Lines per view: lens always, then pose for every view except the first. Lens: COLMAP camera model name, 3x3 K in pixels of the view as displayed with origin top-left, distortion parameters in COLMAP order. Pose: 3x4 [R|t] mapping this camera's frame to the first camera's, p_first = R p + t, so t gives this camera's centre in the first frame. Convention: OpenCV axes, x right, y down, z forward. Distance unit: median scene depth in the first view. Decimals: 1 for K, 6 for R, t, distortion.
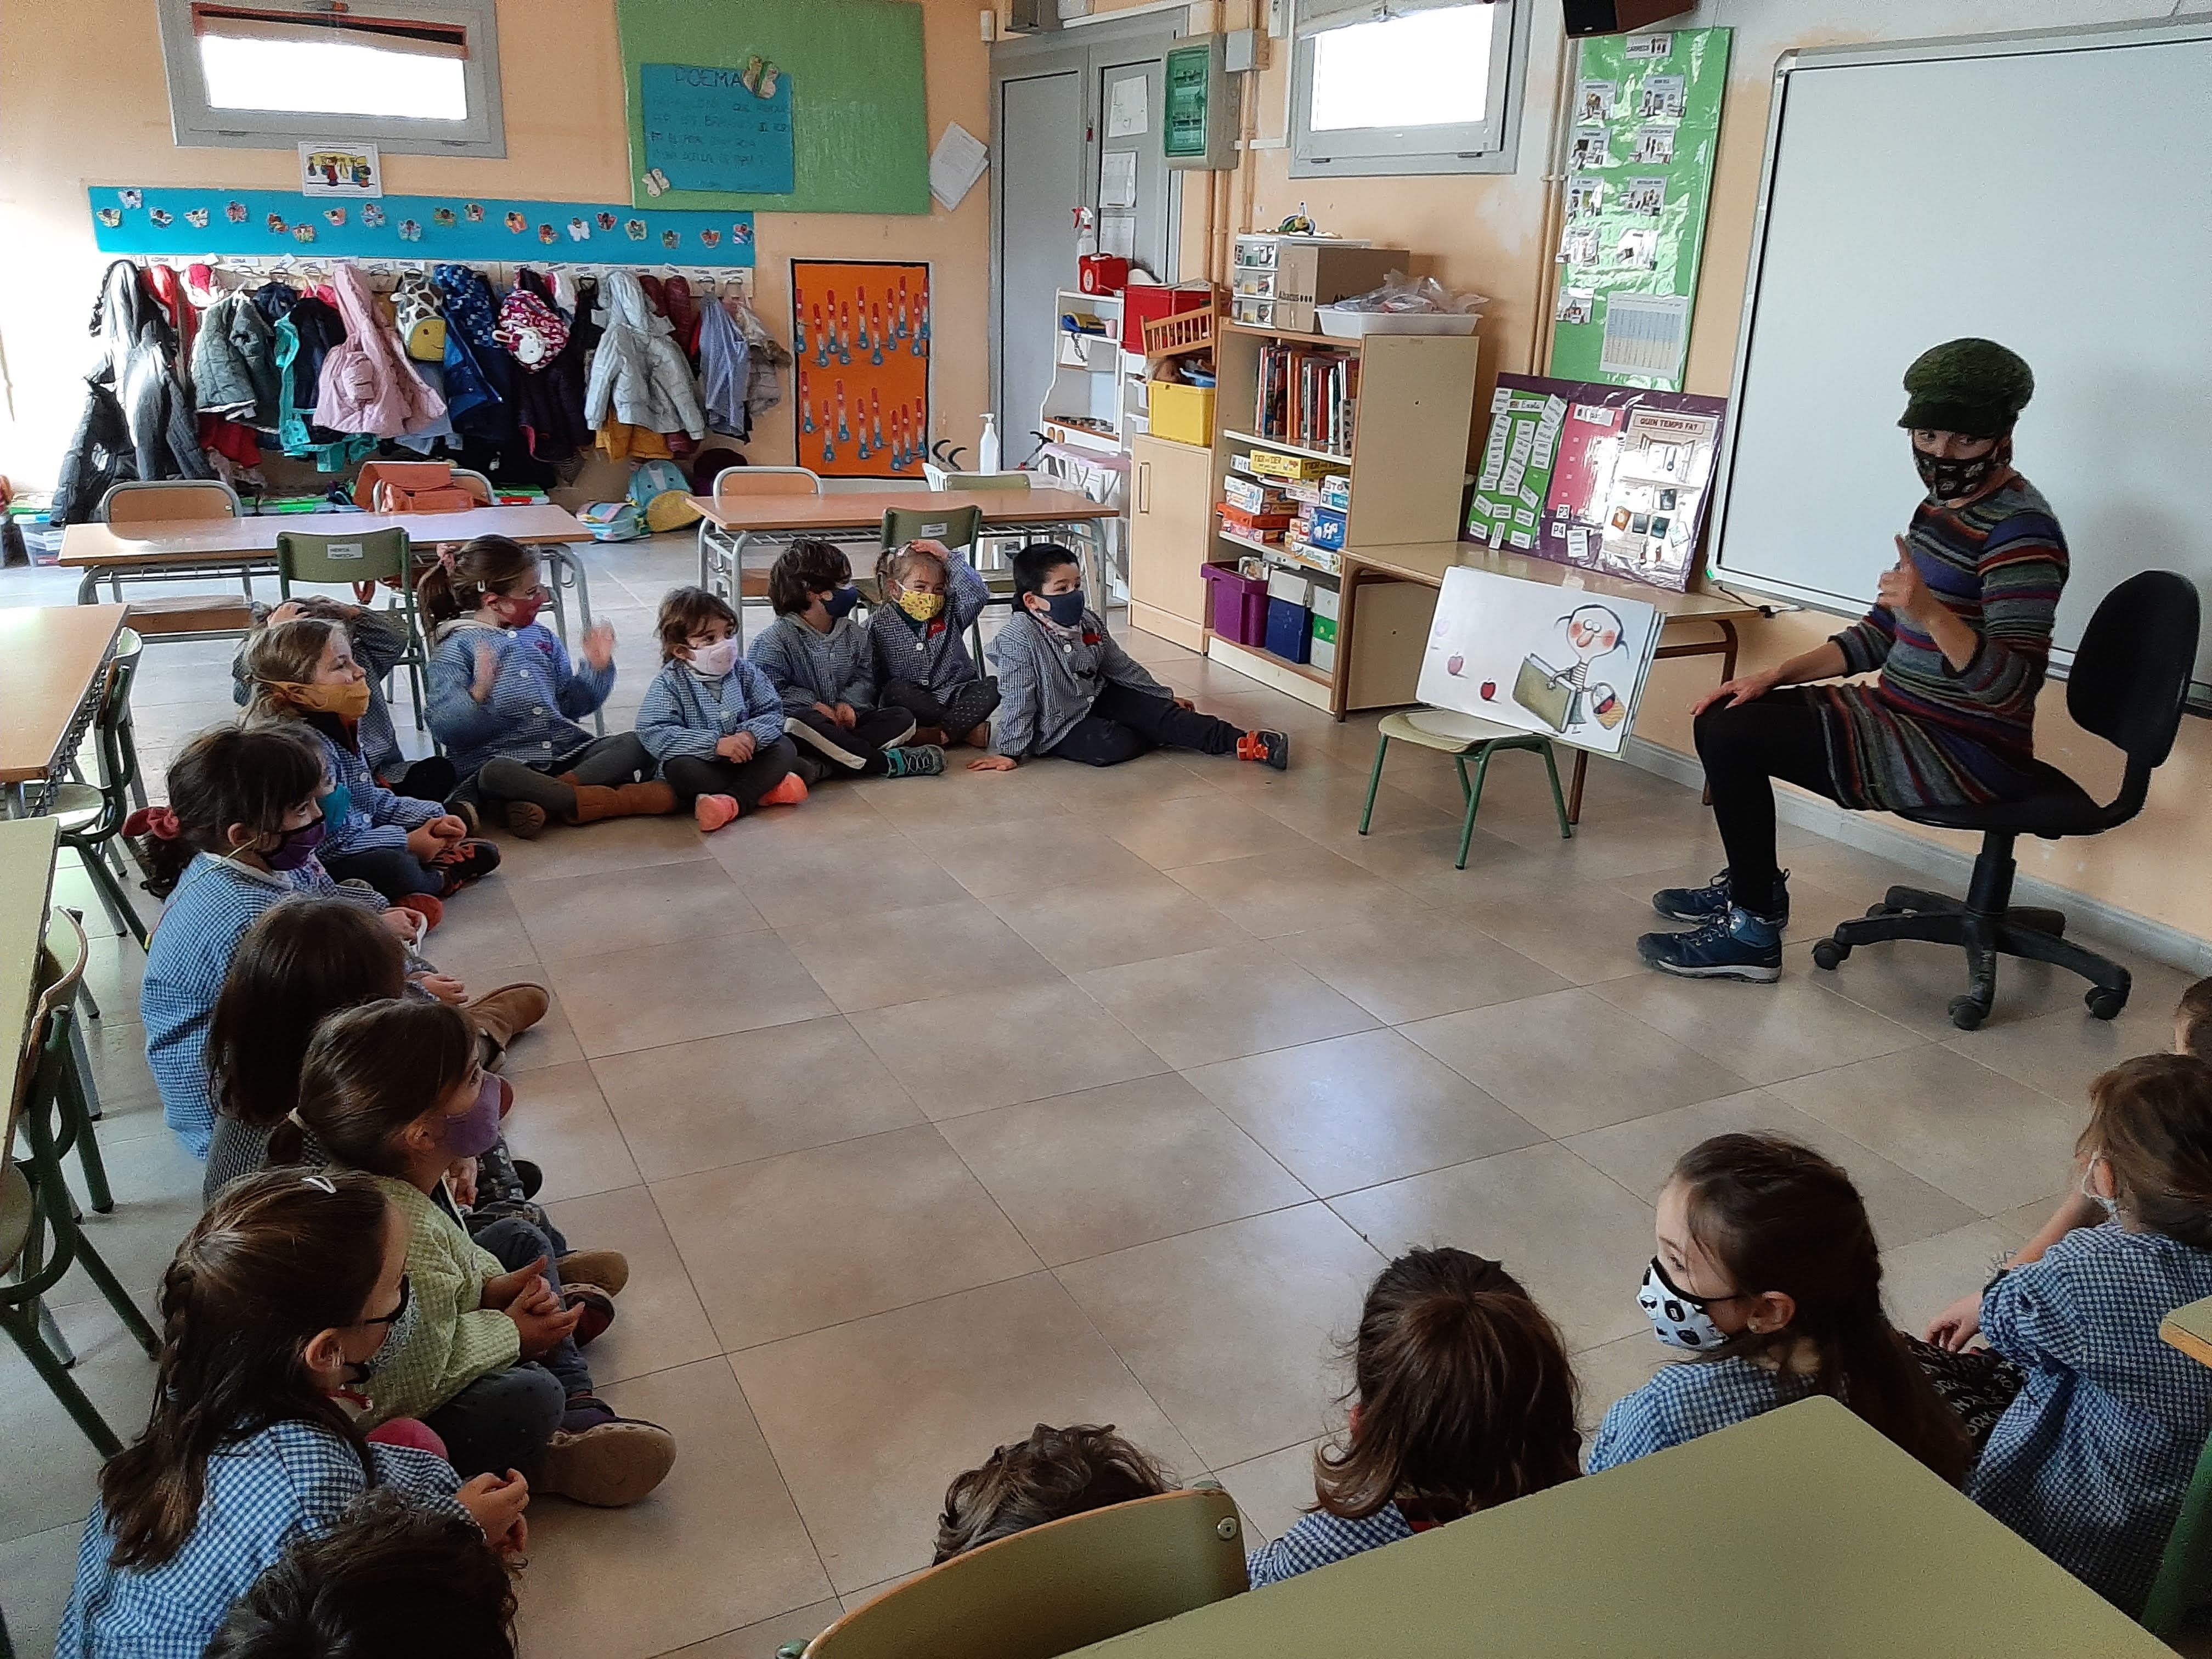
lens RADIAL K [[1737.7, 0, 1106.0], [0, 1737.7, 829.5], [0, 0, 1]] dist [0.039844, -0.099524]
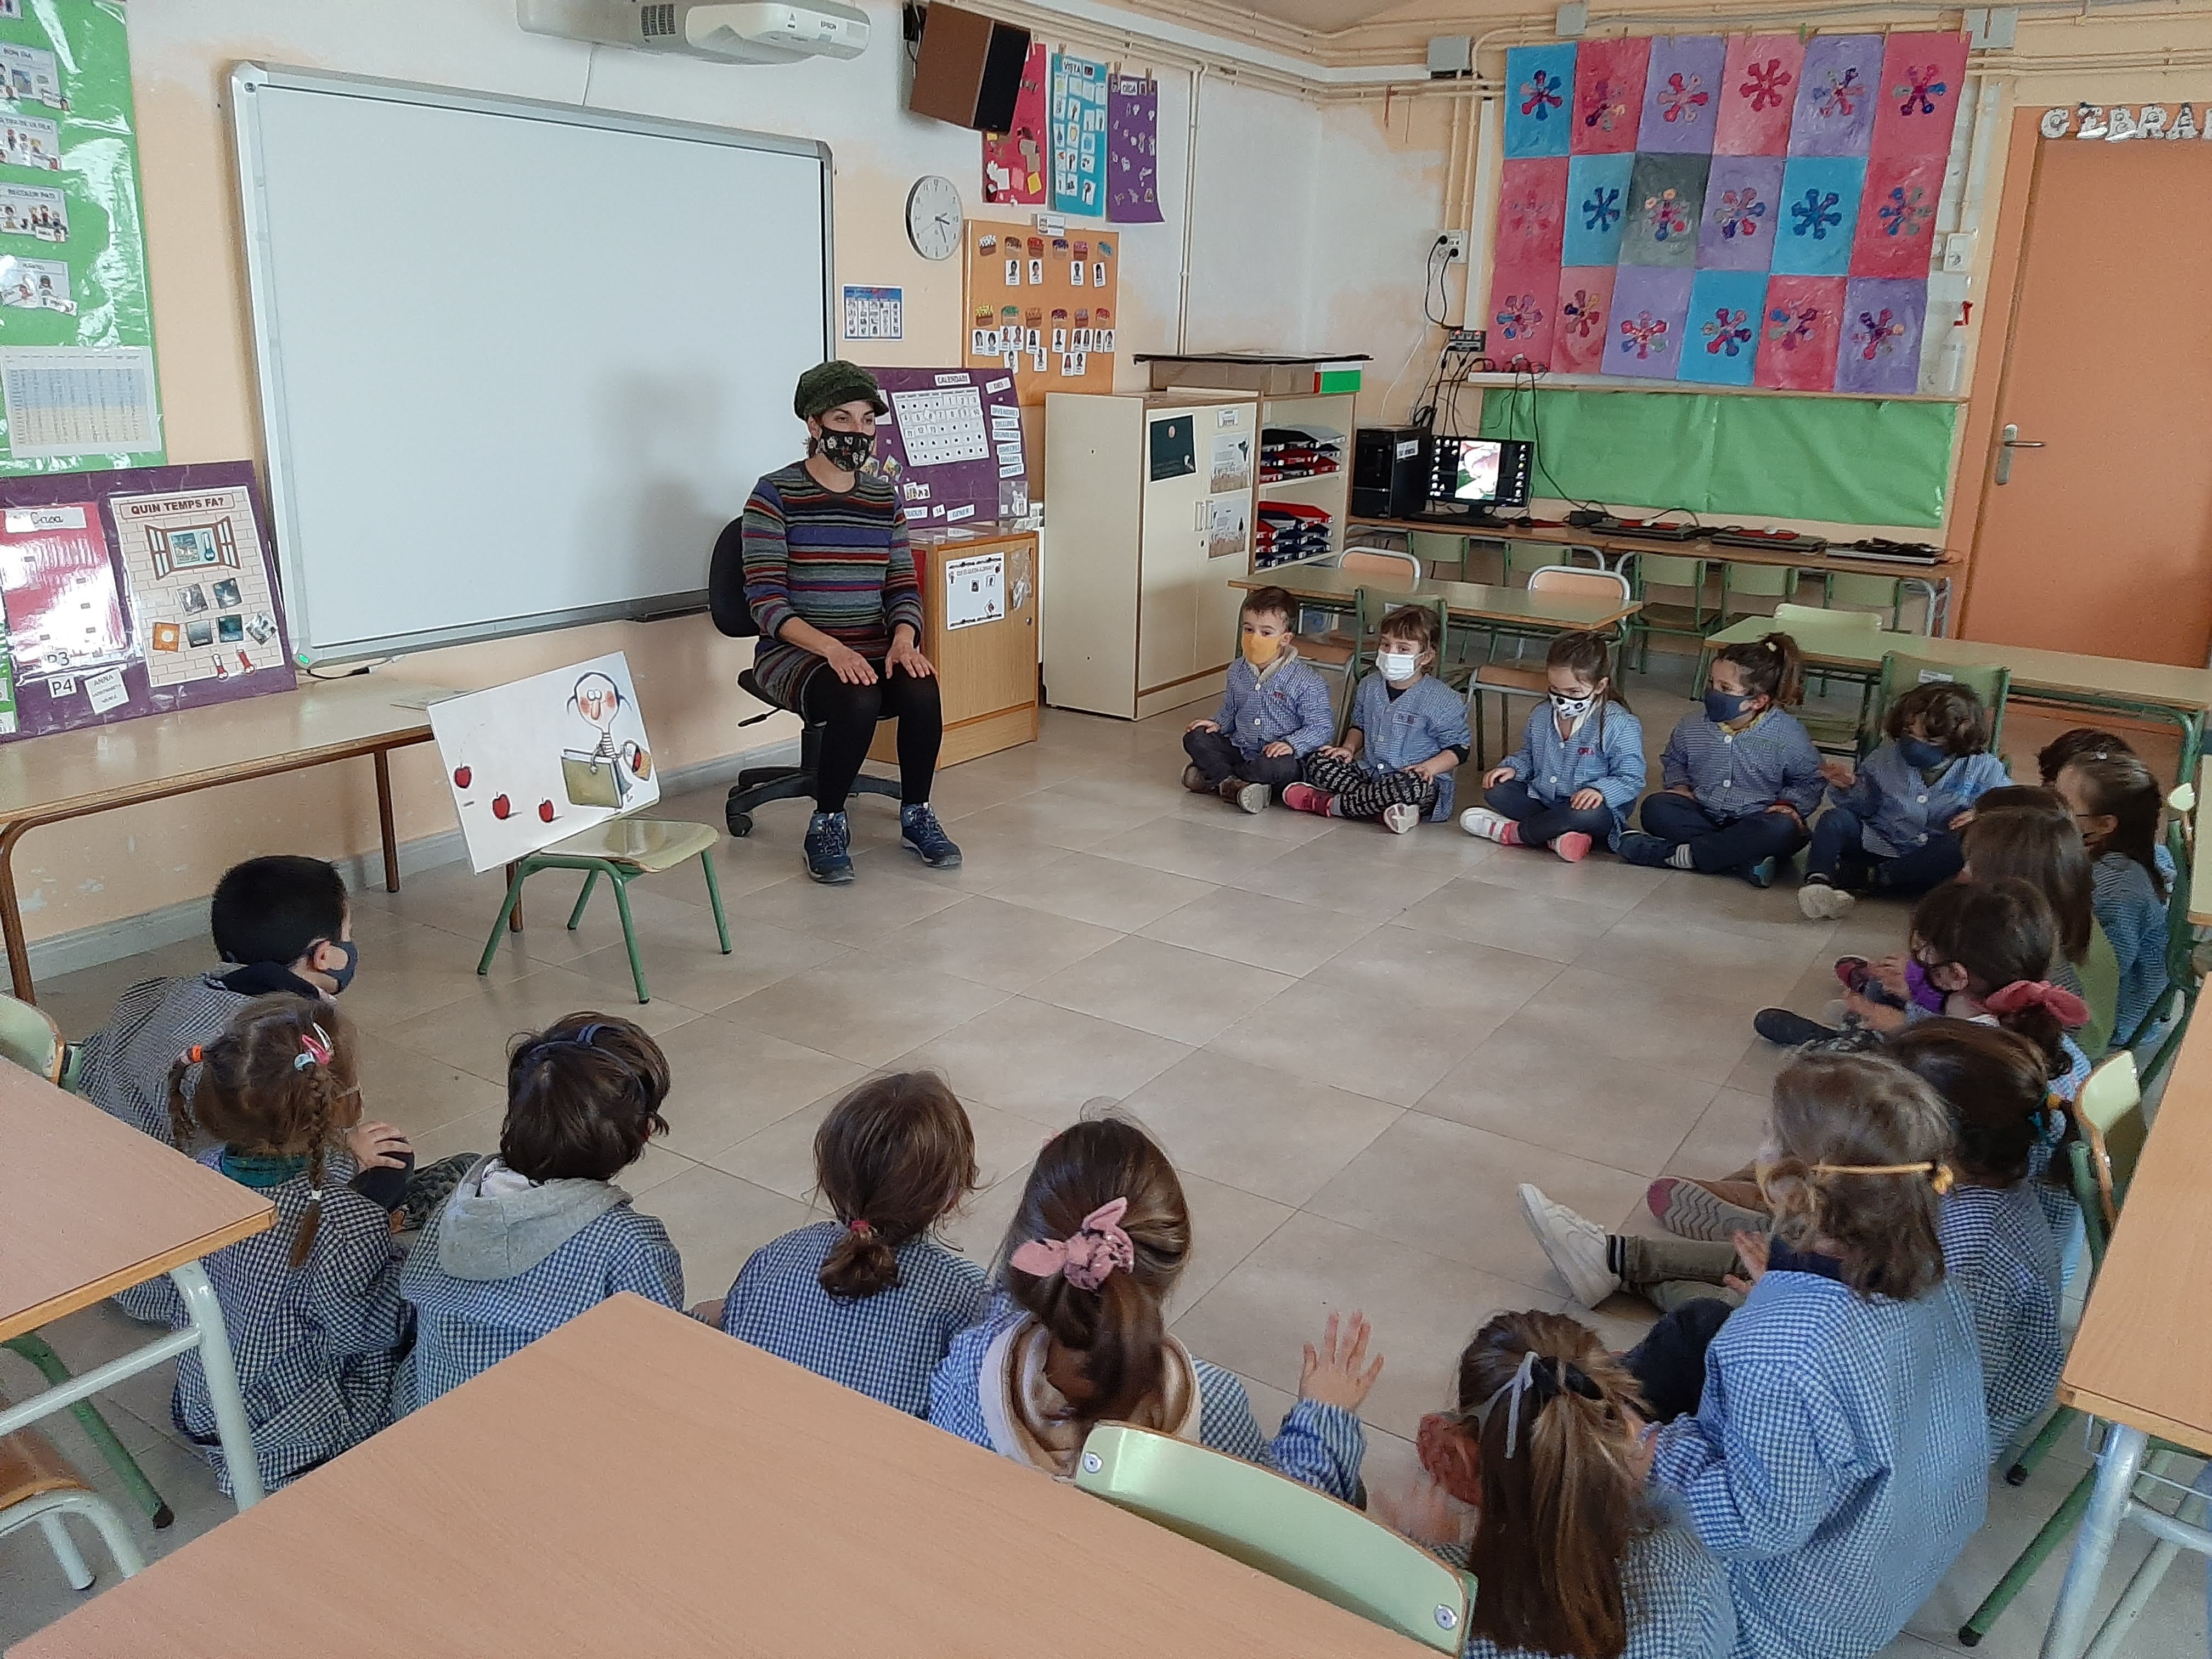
lens RADIAL K [[1737.7, 0, 1106.0], [0, 1737.7, 829.5], [0, 0, 1]] dist [0.039844, -0.099524]
pose [[-0.521198, -0.284487, 0.804624, -0.661064], [0.226231, 0.863023, 0.451677, -0.423803], [-0.822905, 0.417444, -0.385446, 1.174546]]
